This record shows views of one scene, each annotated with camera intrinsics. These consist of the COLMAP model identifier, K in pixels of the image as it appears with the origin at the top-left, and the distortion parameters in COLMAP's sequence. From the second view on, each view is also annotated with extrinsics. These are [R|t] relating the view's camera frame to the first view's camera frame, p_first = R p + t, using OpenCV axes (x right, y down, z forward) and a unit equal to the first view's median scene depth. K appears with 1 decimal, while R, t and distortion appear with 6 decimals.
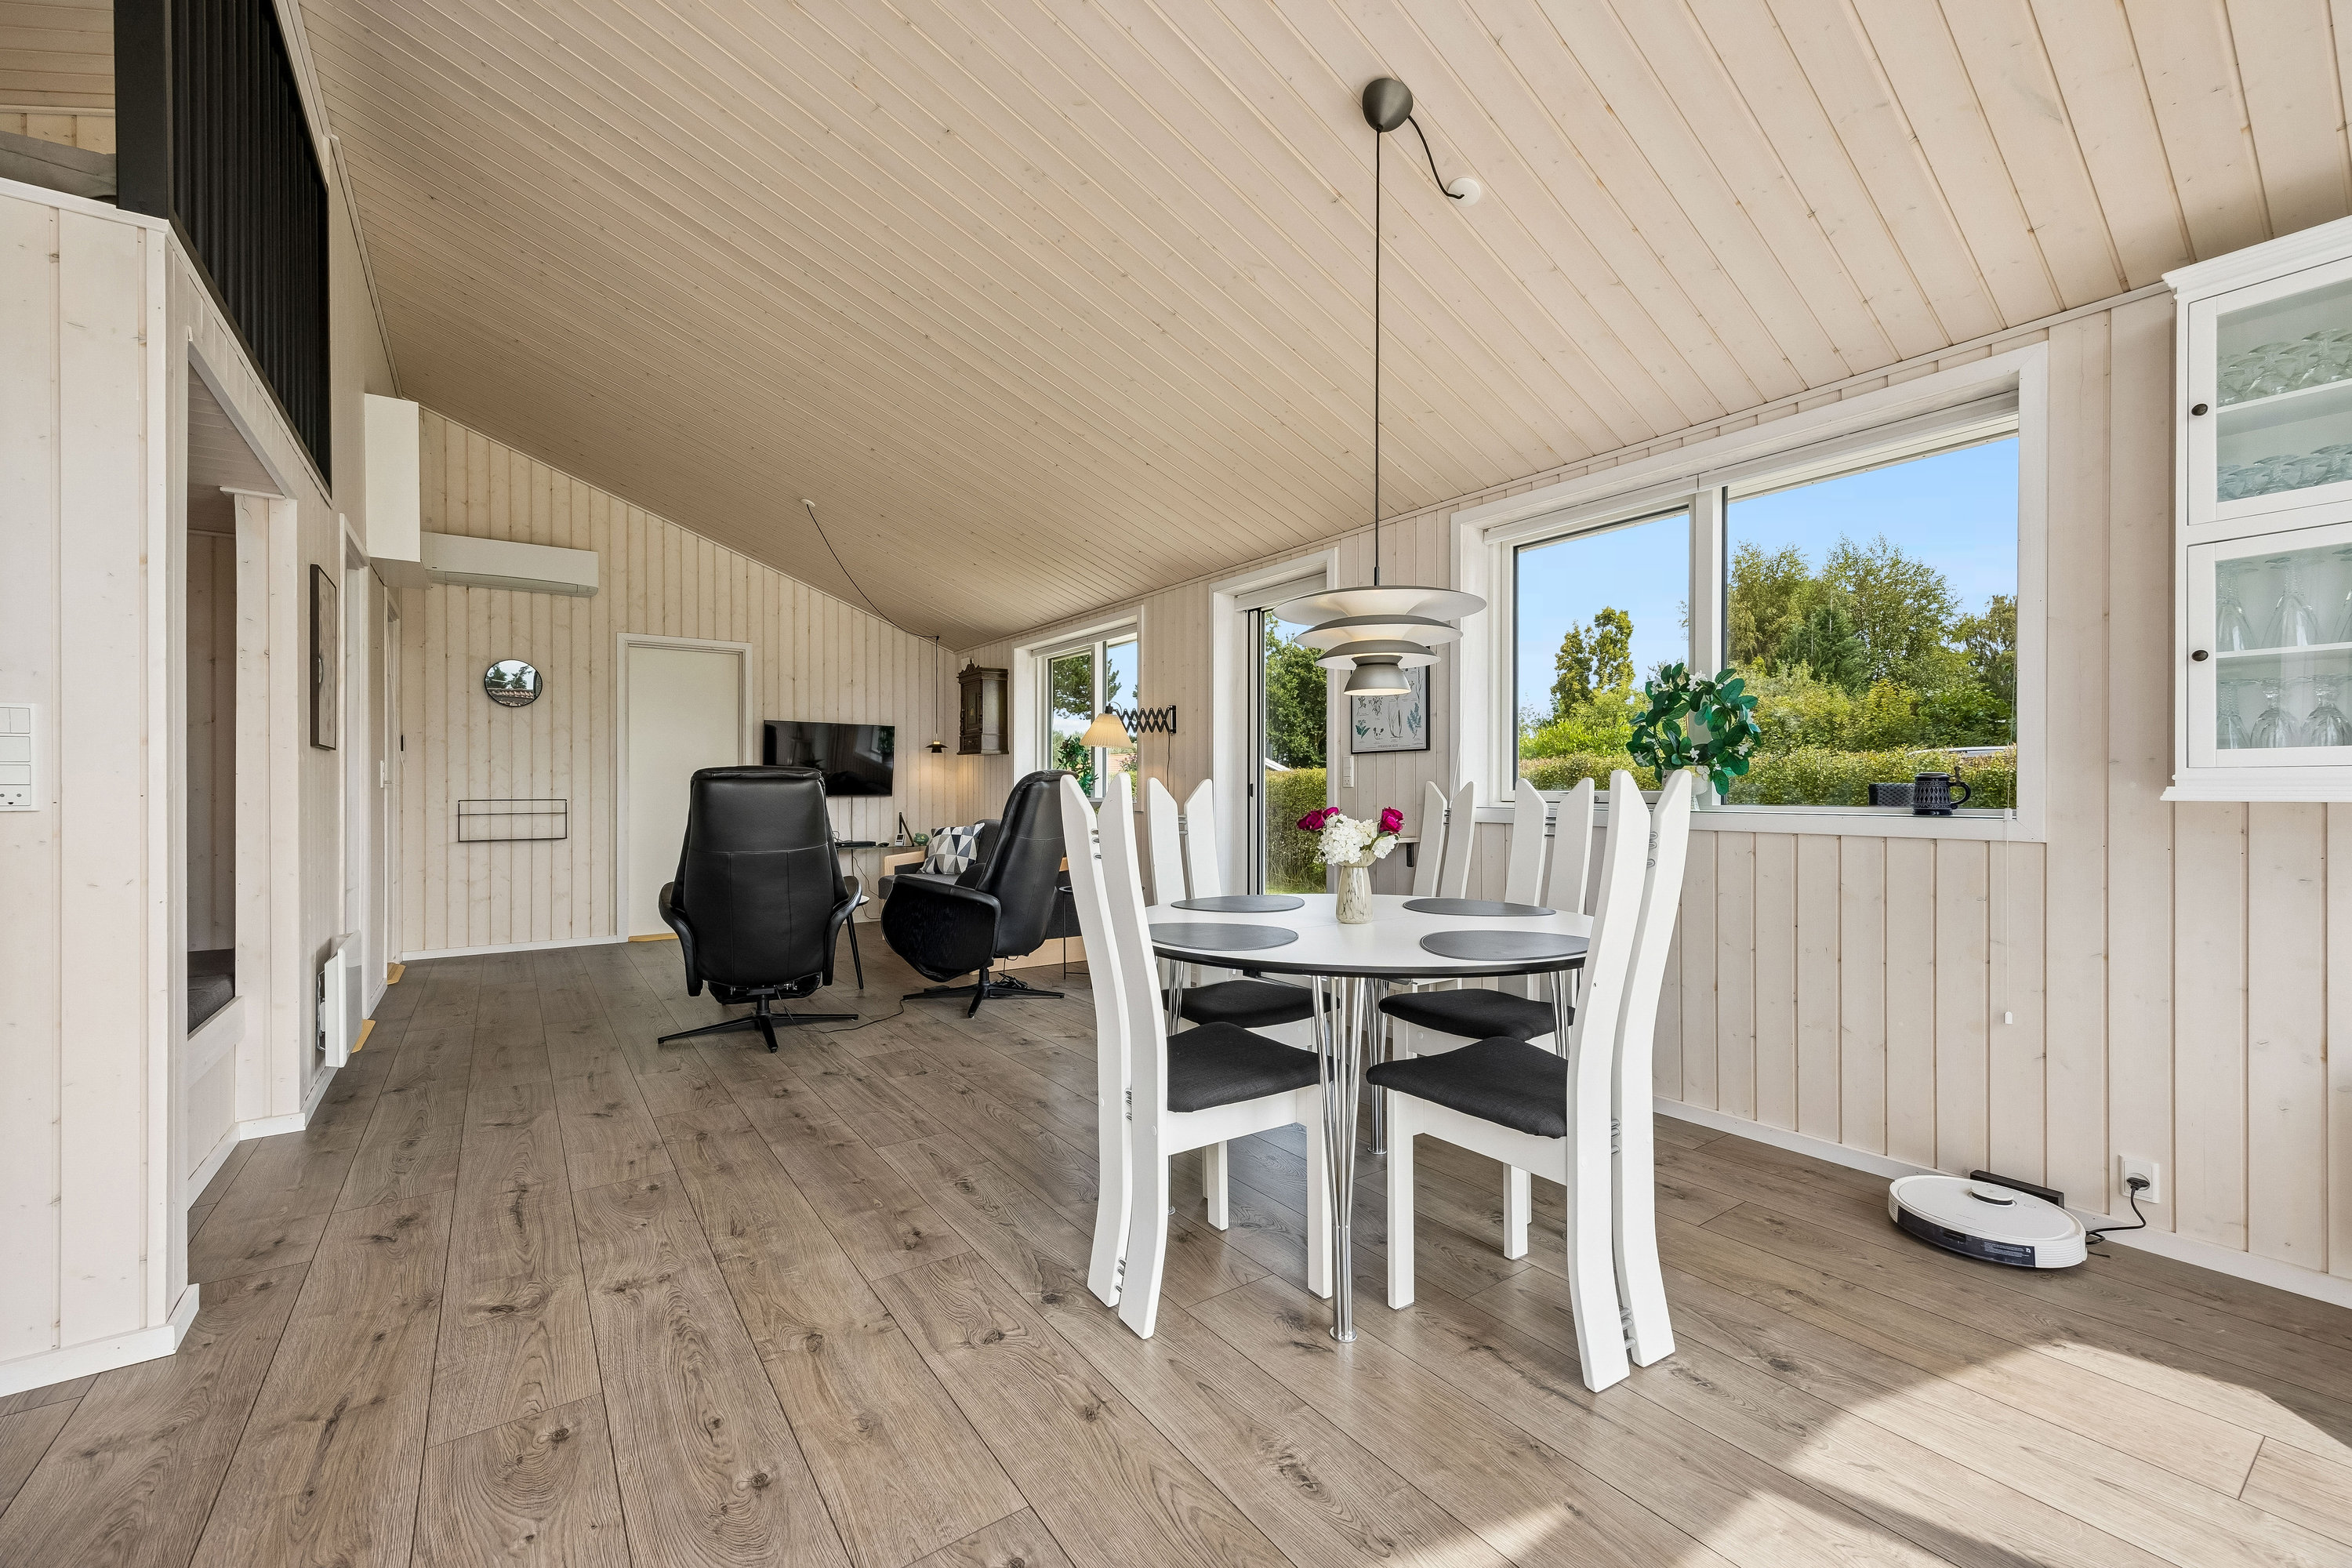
lens RADIAL K [[956.6, 0, 1174.6], [0, 956.6, 792.4], [0, 0, 1]] dist [0.000969, -0.000680]
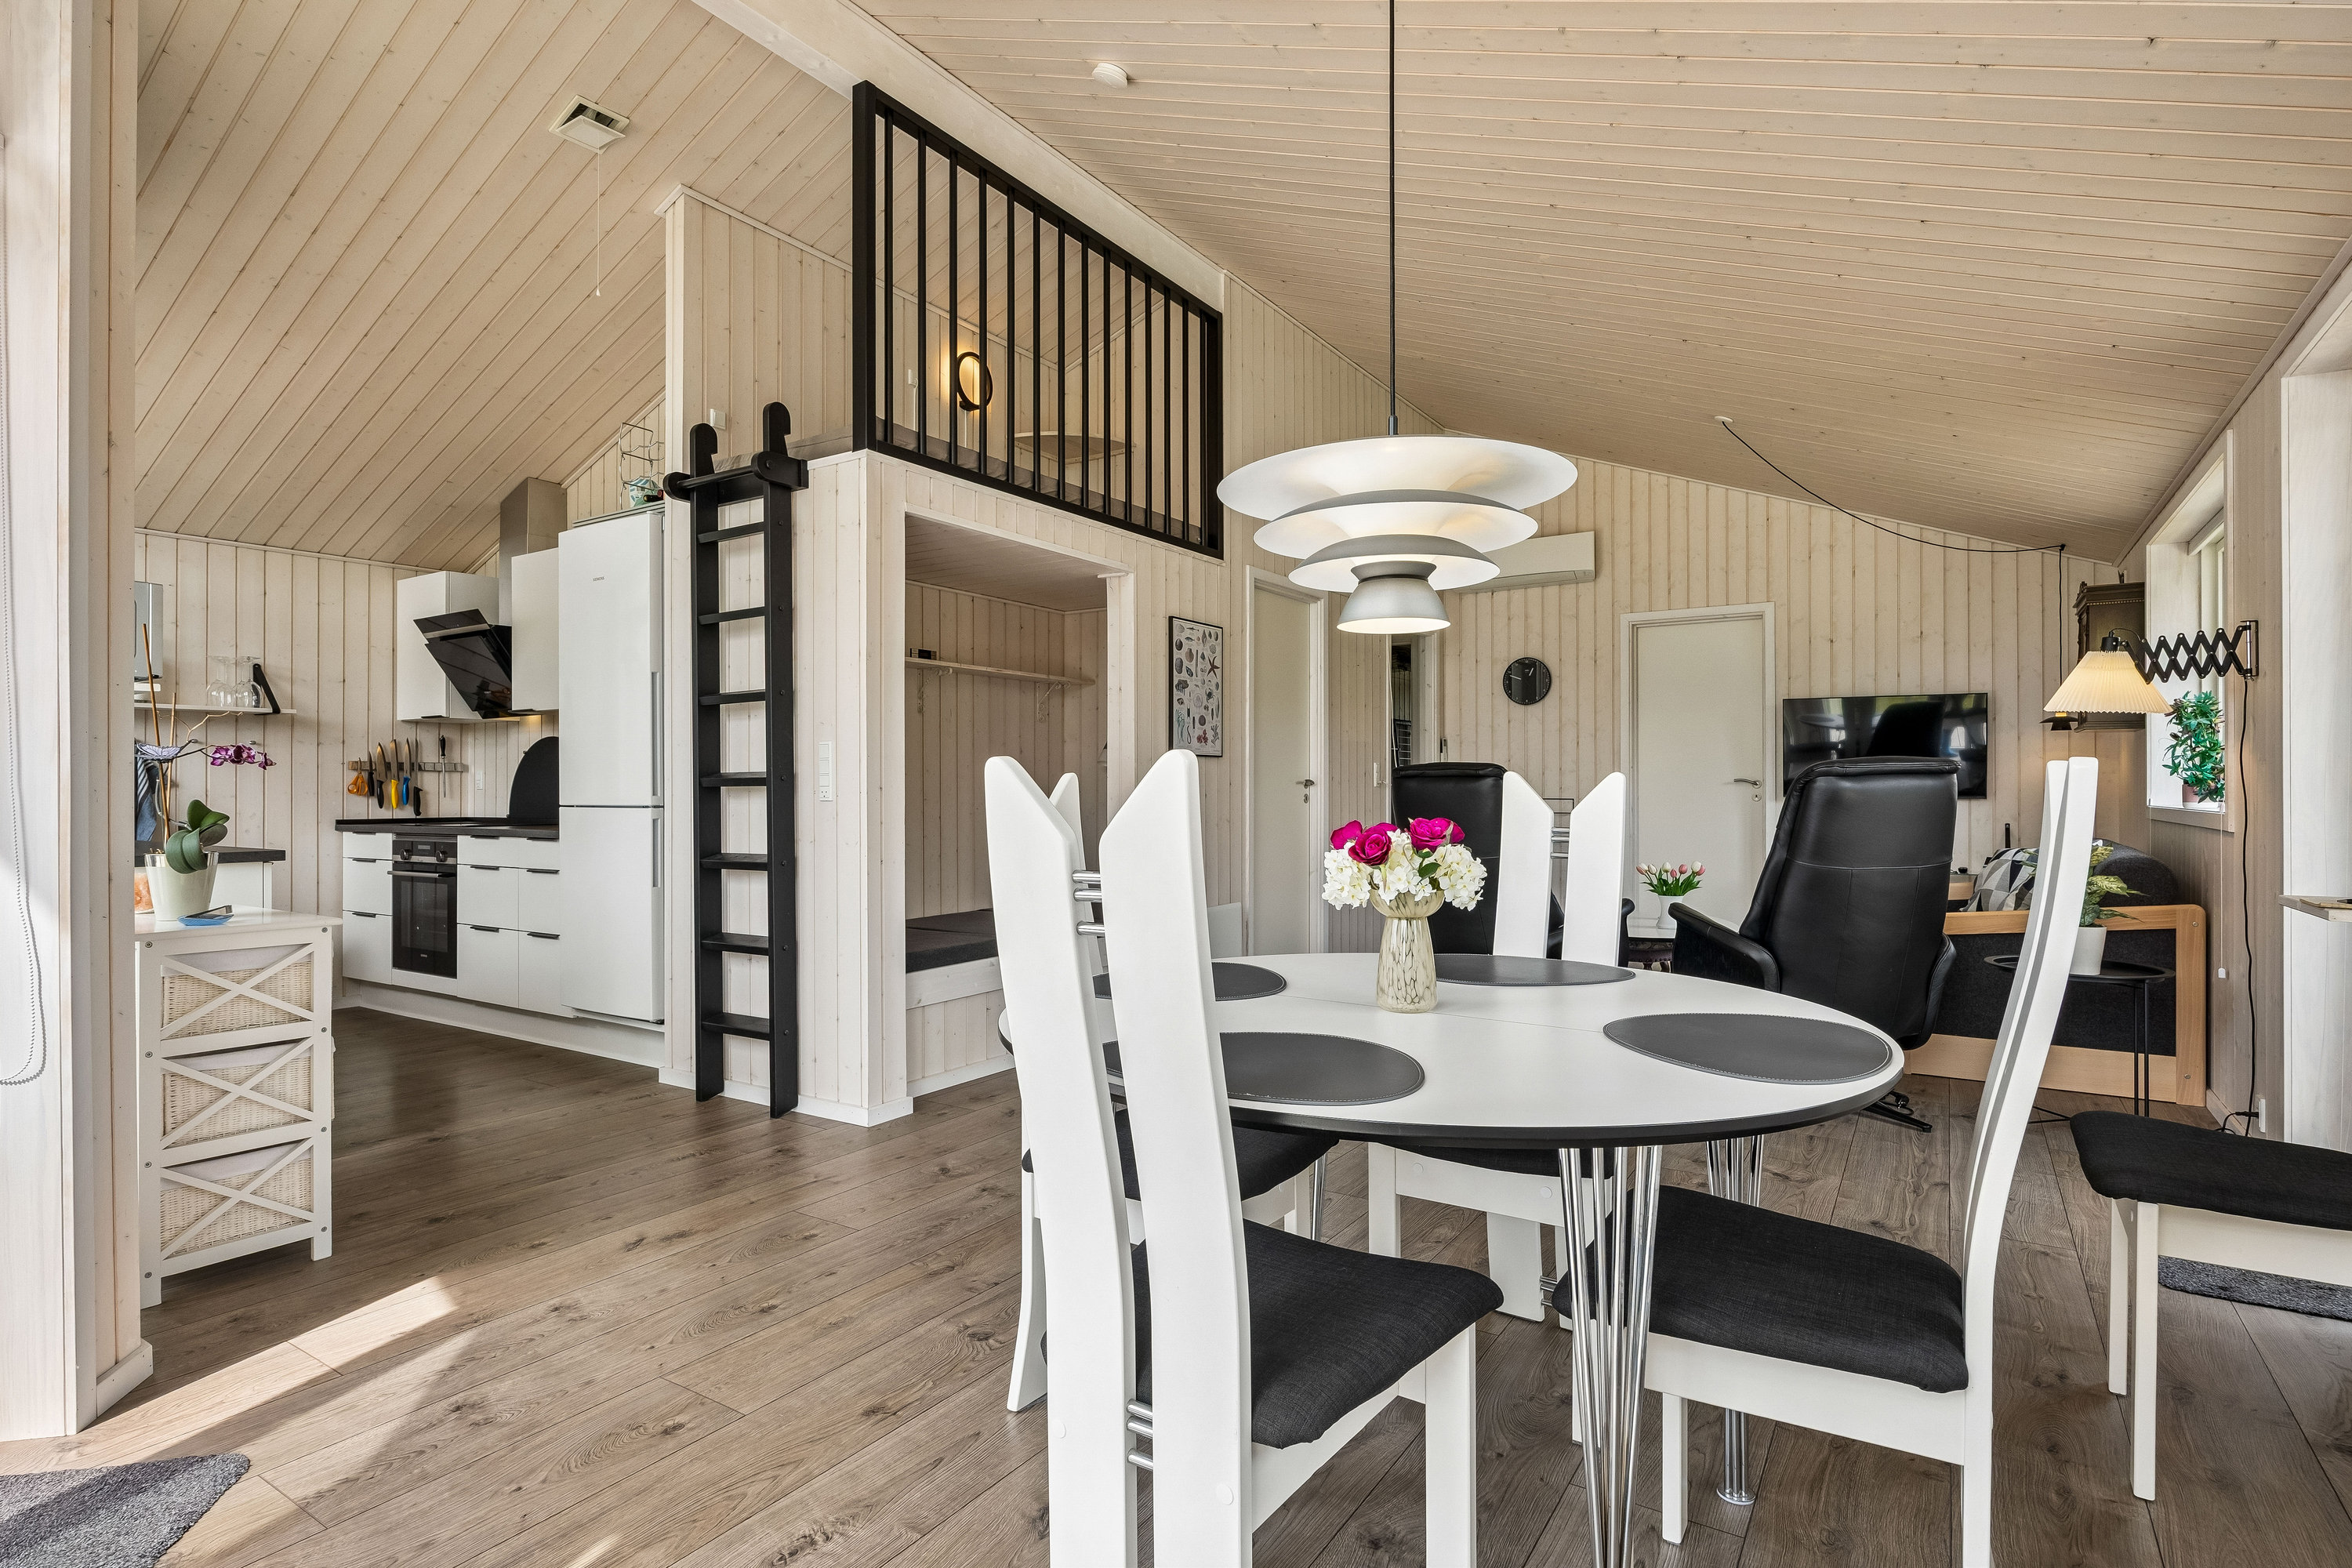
lens RADIAL K [[1176.3, 0, 1186.3], [0, 1176.3, 776.8], [0, 0, 1]] dist [-0.000458, -0.000076]
pose [[0.369511, -0.007868, -0.929193, 0.307686], [-0.003797, 0.999943, -0.009977, -0.001317], [0.929218, 0.007215, 0.369460, 0.219158]]
